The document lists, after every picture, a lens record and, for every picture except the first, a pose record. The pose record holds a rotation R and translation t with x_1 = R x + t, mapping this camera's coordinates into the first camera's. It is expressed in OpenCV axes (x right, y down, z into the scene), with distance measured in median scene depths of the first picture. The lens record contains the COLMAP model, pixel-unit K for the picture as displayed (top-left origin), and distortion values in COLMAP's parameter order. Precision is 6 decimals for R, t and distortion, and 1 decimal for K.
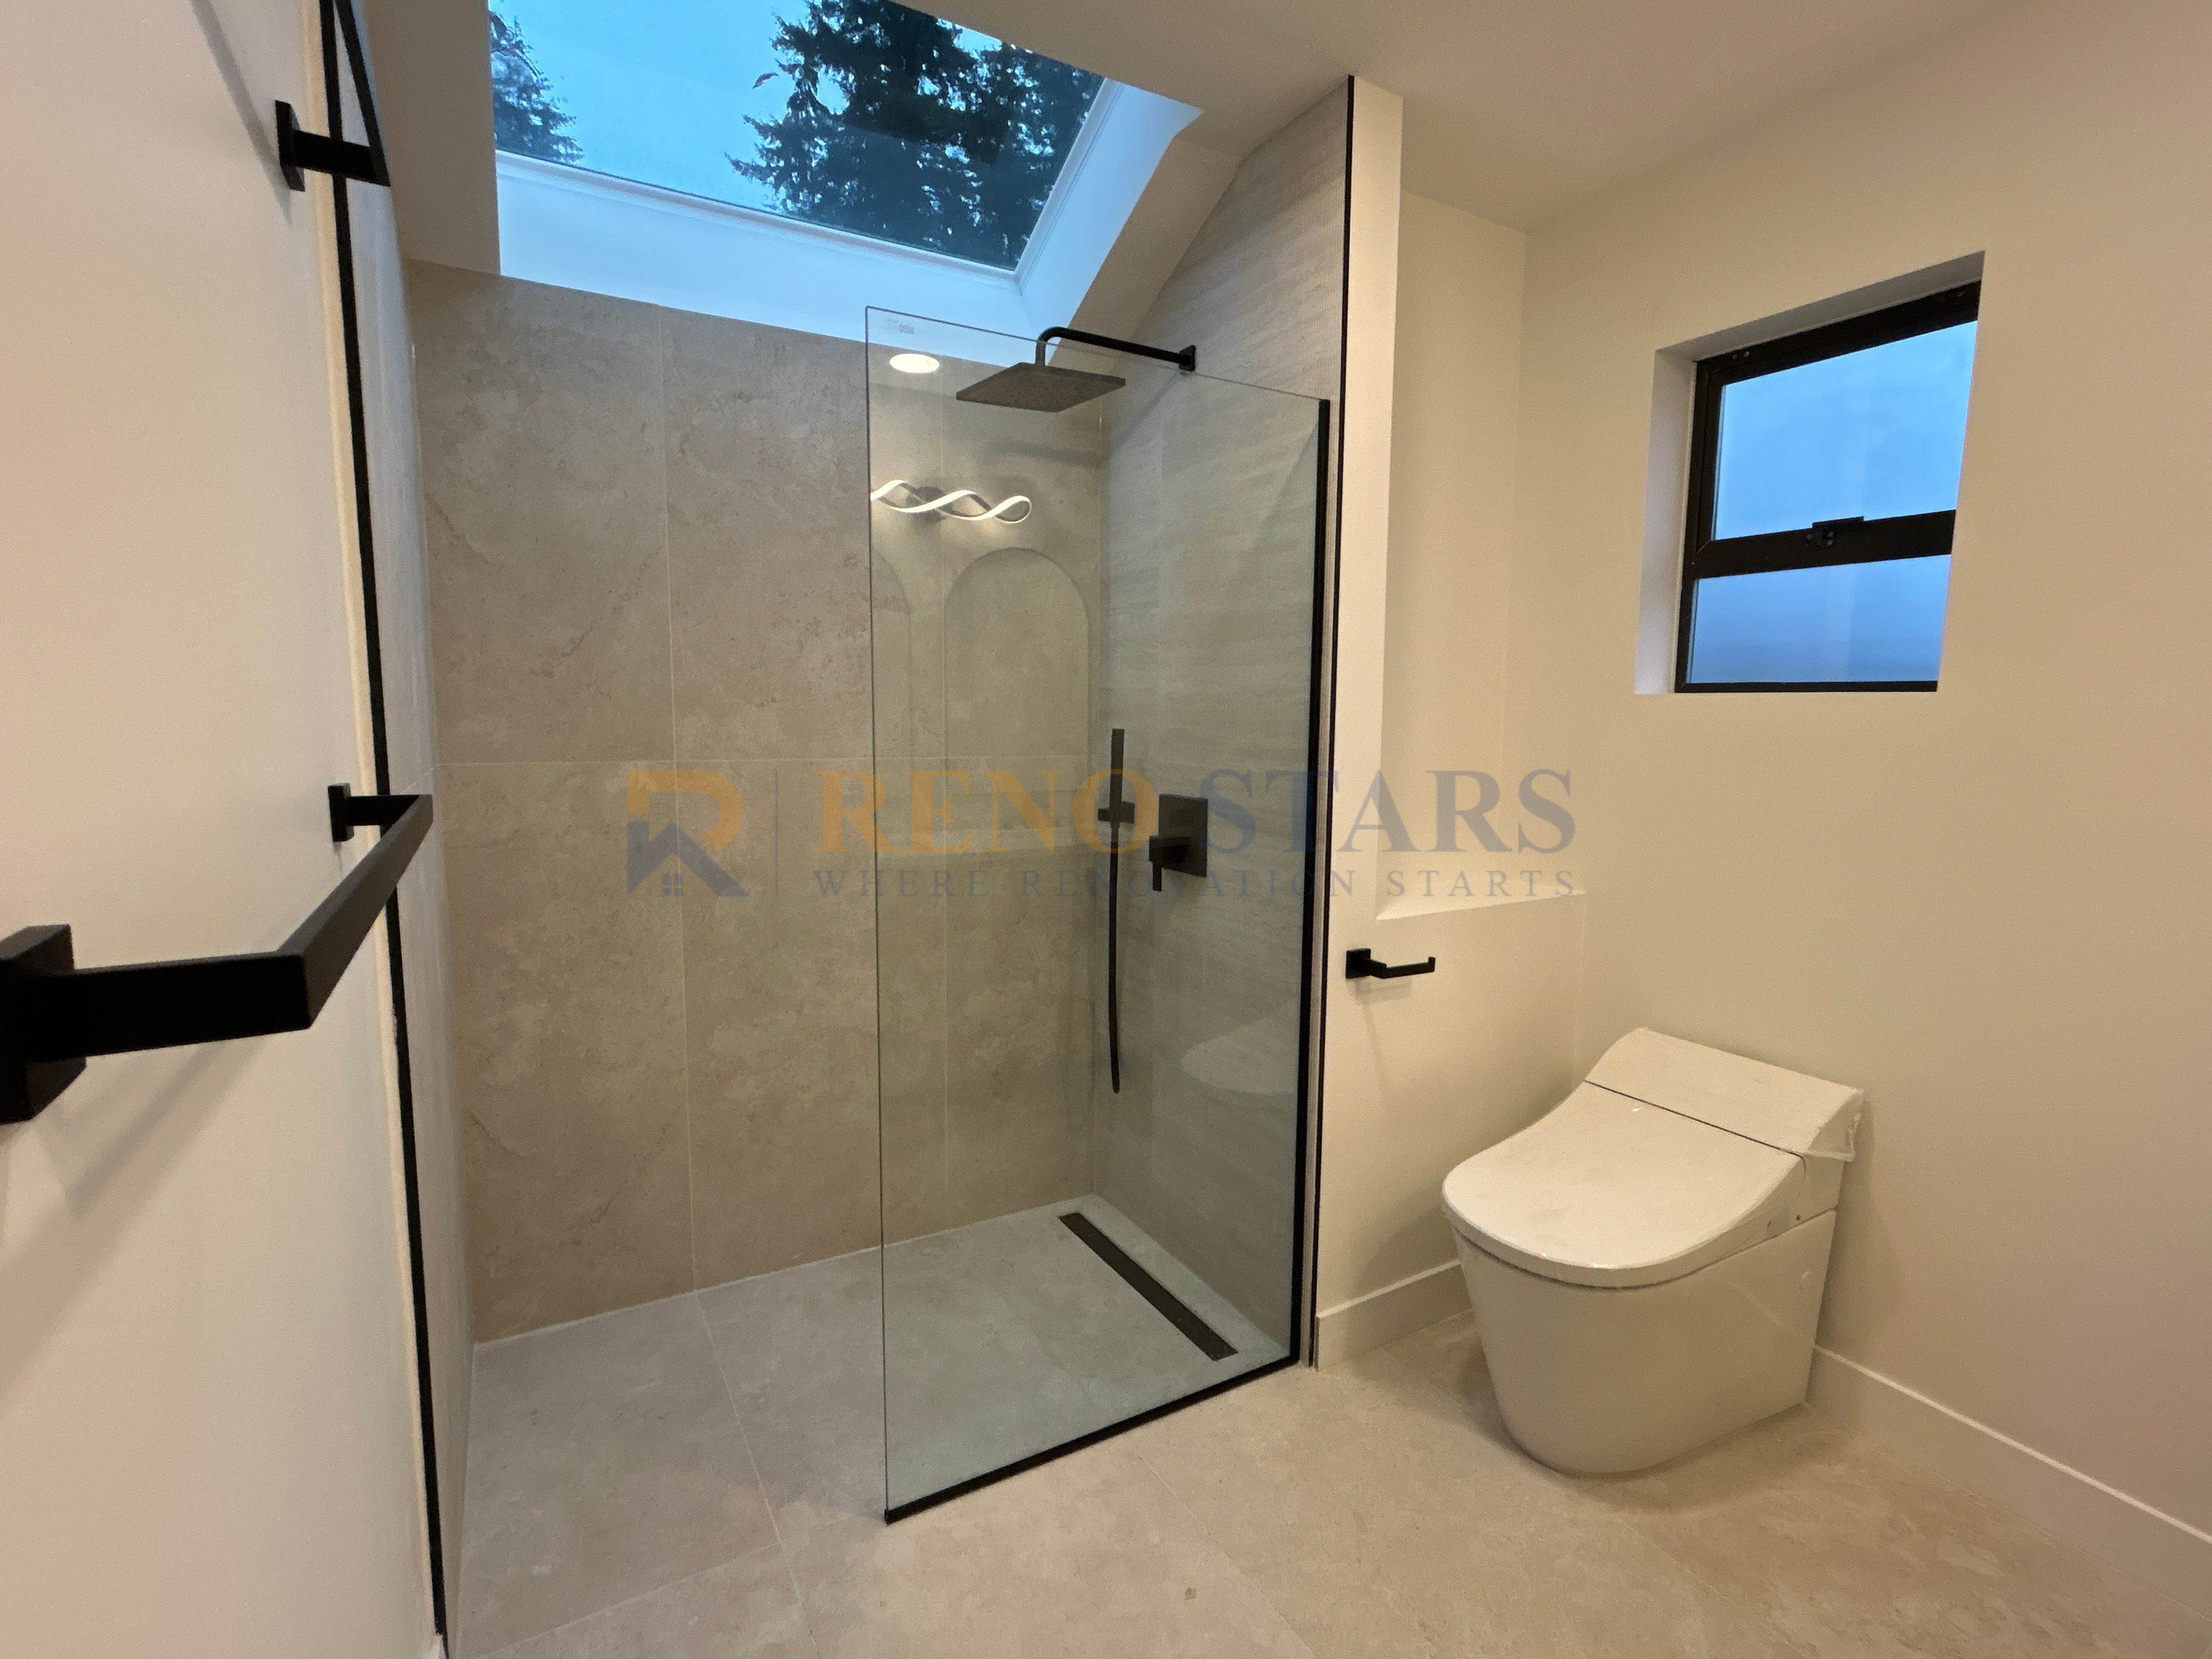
lens RADIAL K [[1035.8, 0, 1109.8], [0, 1035.8, 830.7], [0, 0, 1]] dist [-0.004158, 0.002530]
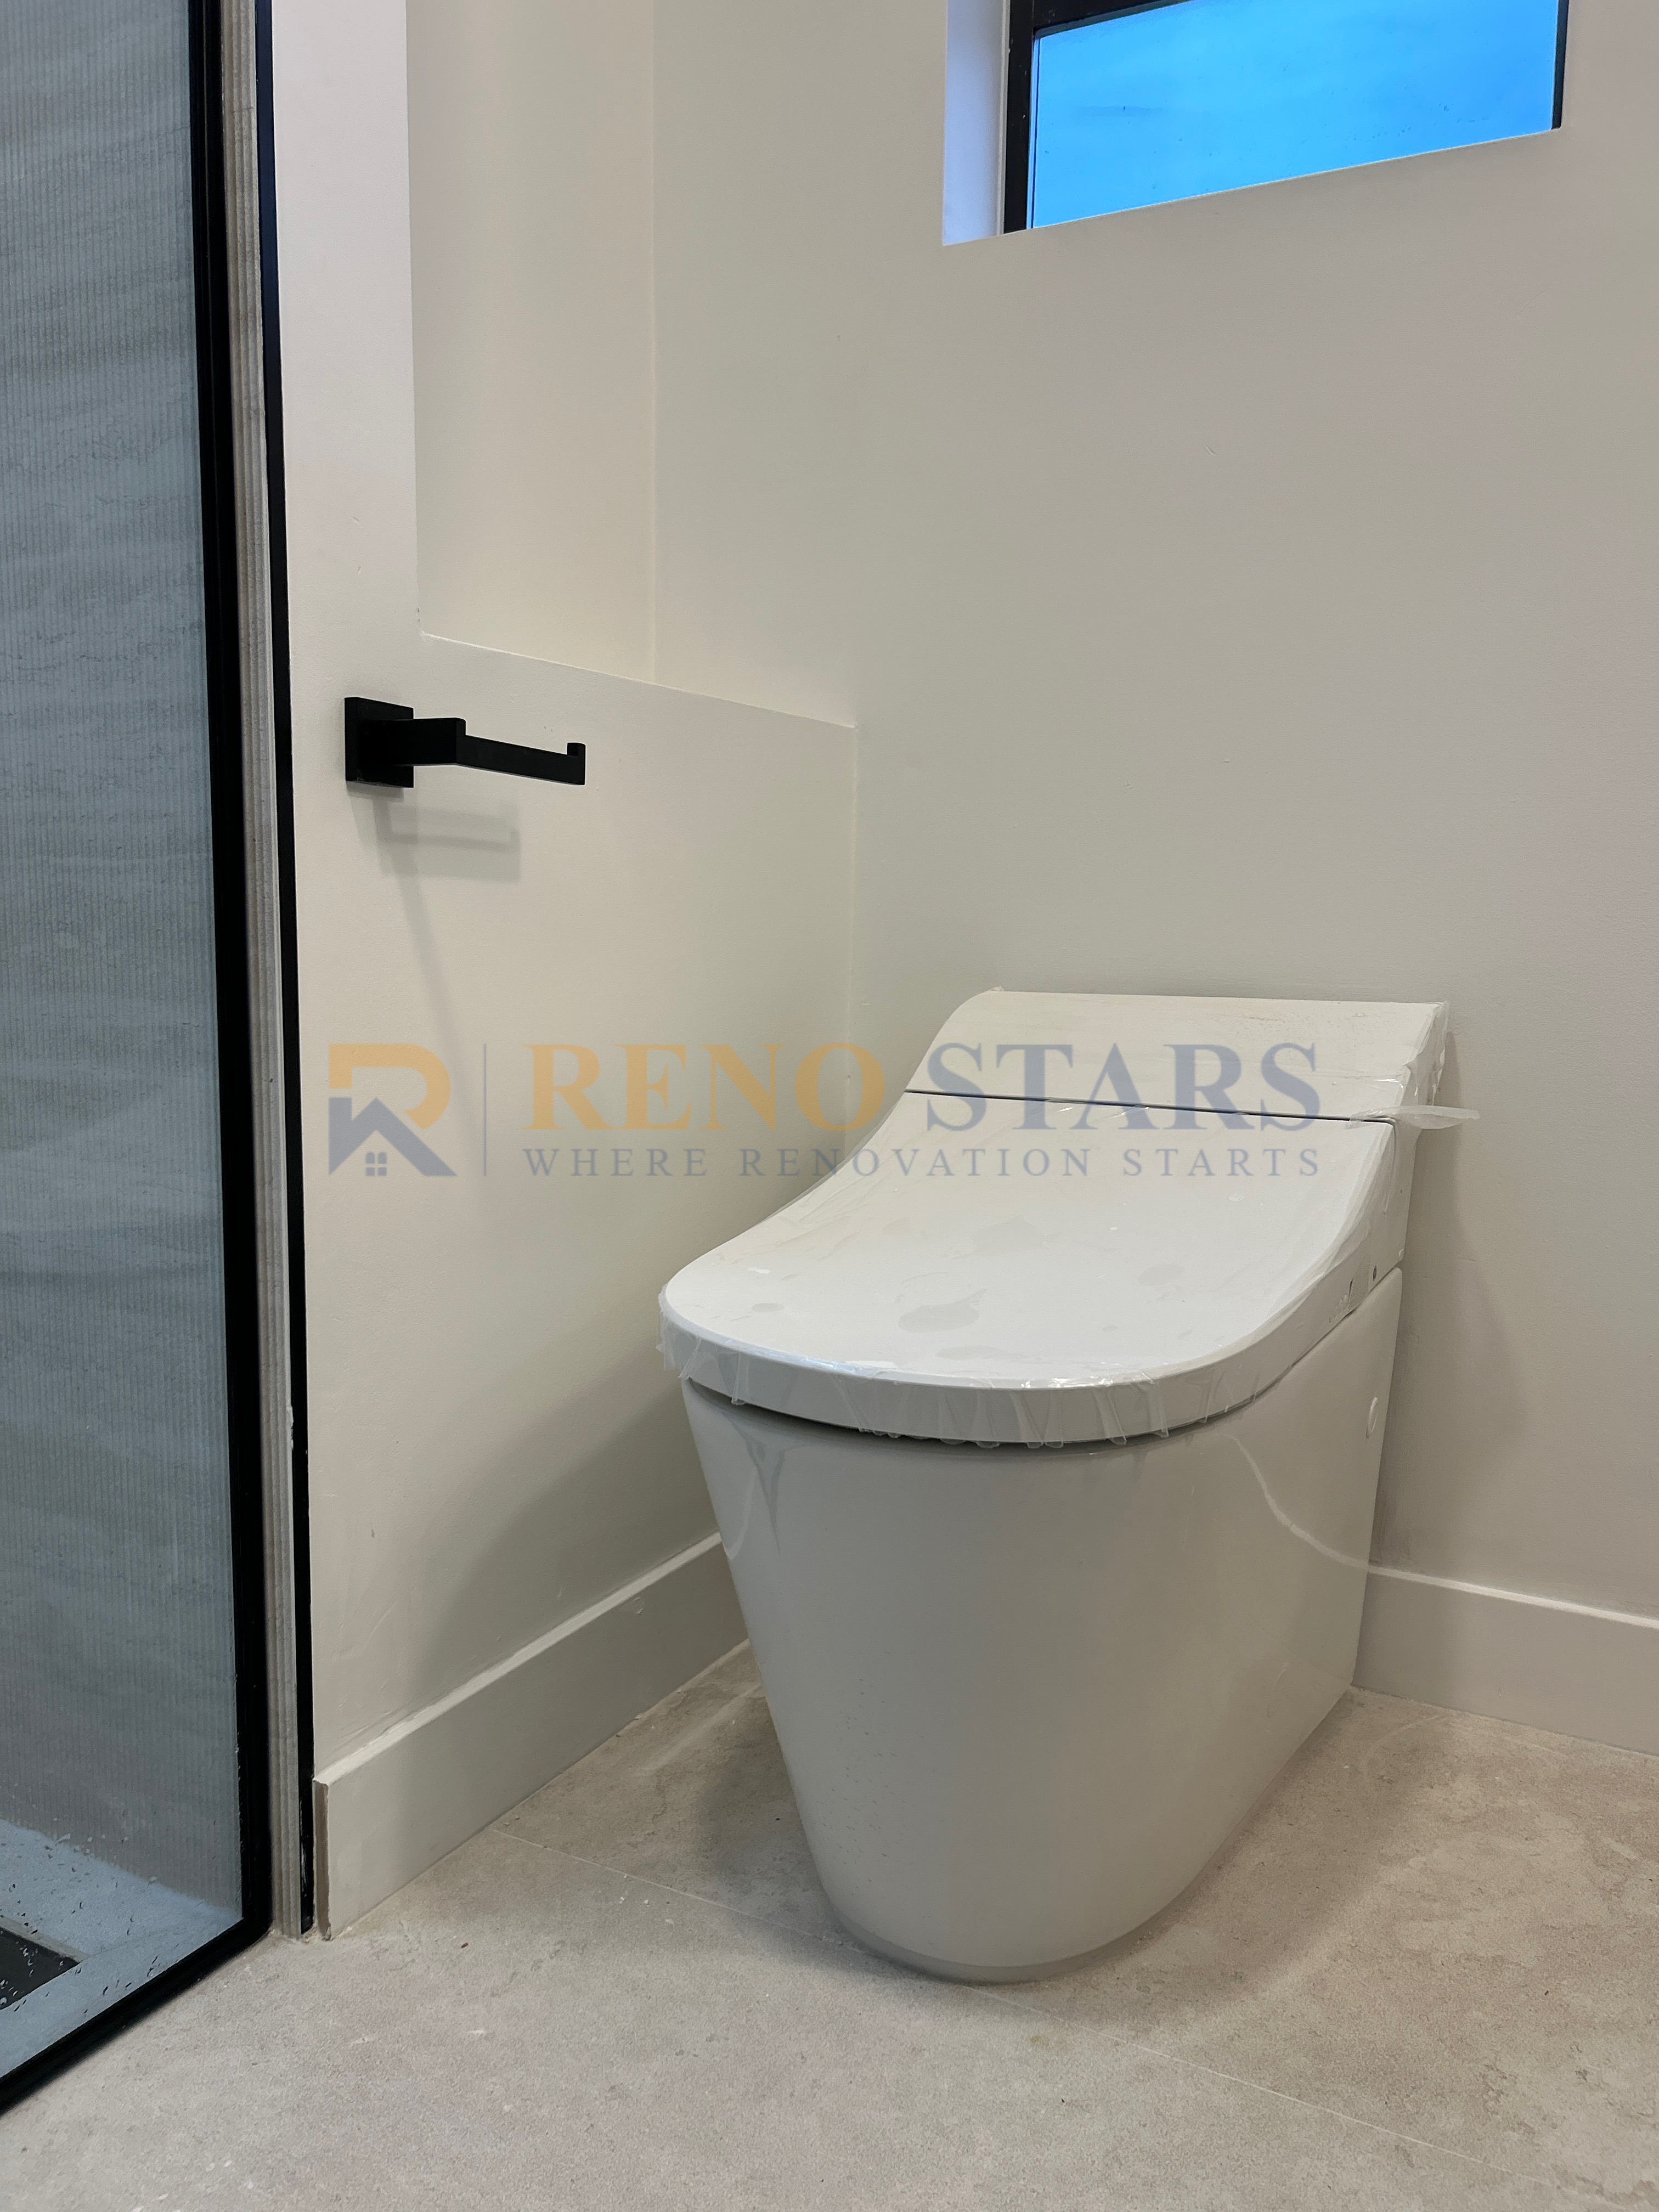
lens RADIAL K [[1655.4, 0, 826.5], [0, 1655.4, 1126.0], [0, 0, 1]] dist [0.057543, -0.065197]
pose [[0.853892, -0.059257, 0.517065, 0.068607], [0.051462, 0.998242, 0.029416, 0.241114], [-0.517899, 0.001491, 0.855440, 0.430664]]
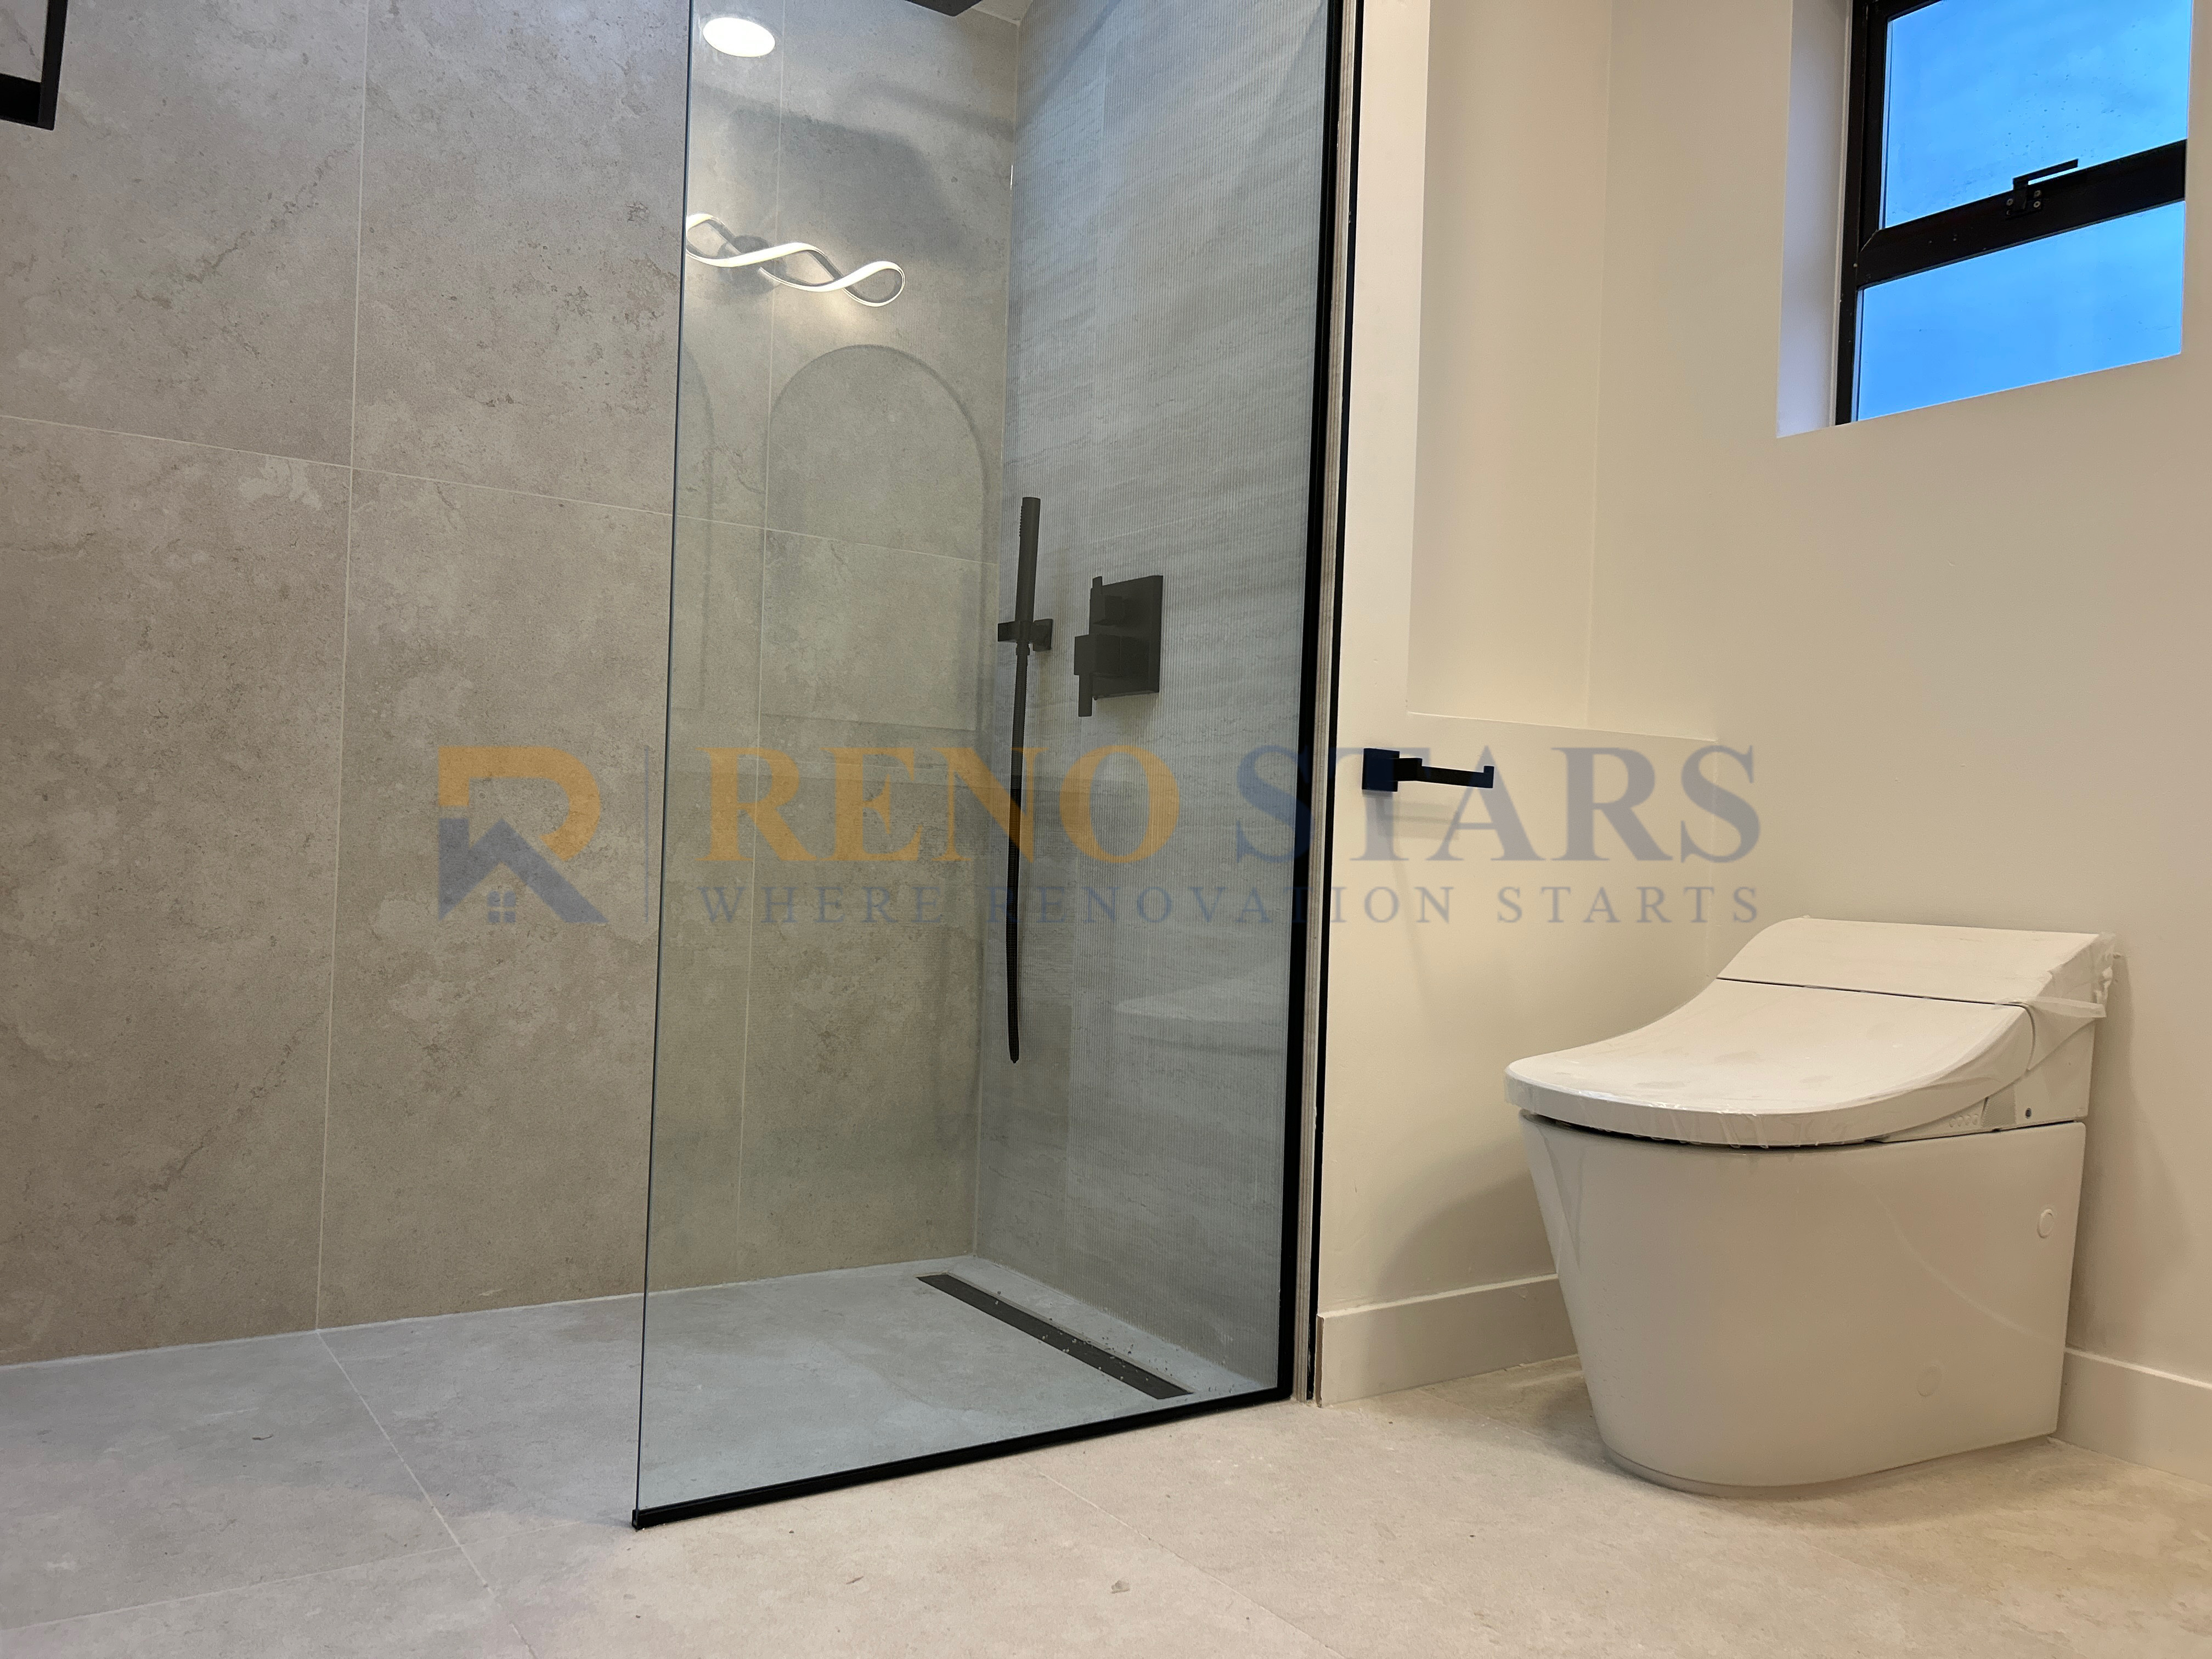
lens RADIAL K [[1655.4, 0, 1113.3], [0, 1655.4, 853.3], [0, 0, 1]] dist [0.057543, -0.065197]
pose [[0.997394, 0.027236, 0.066803, -0.005311], [-0.019423, 0.993183, -0.114936, 0.301199], [-0.069478, 0.113339, 0.991124, -0.051668]]
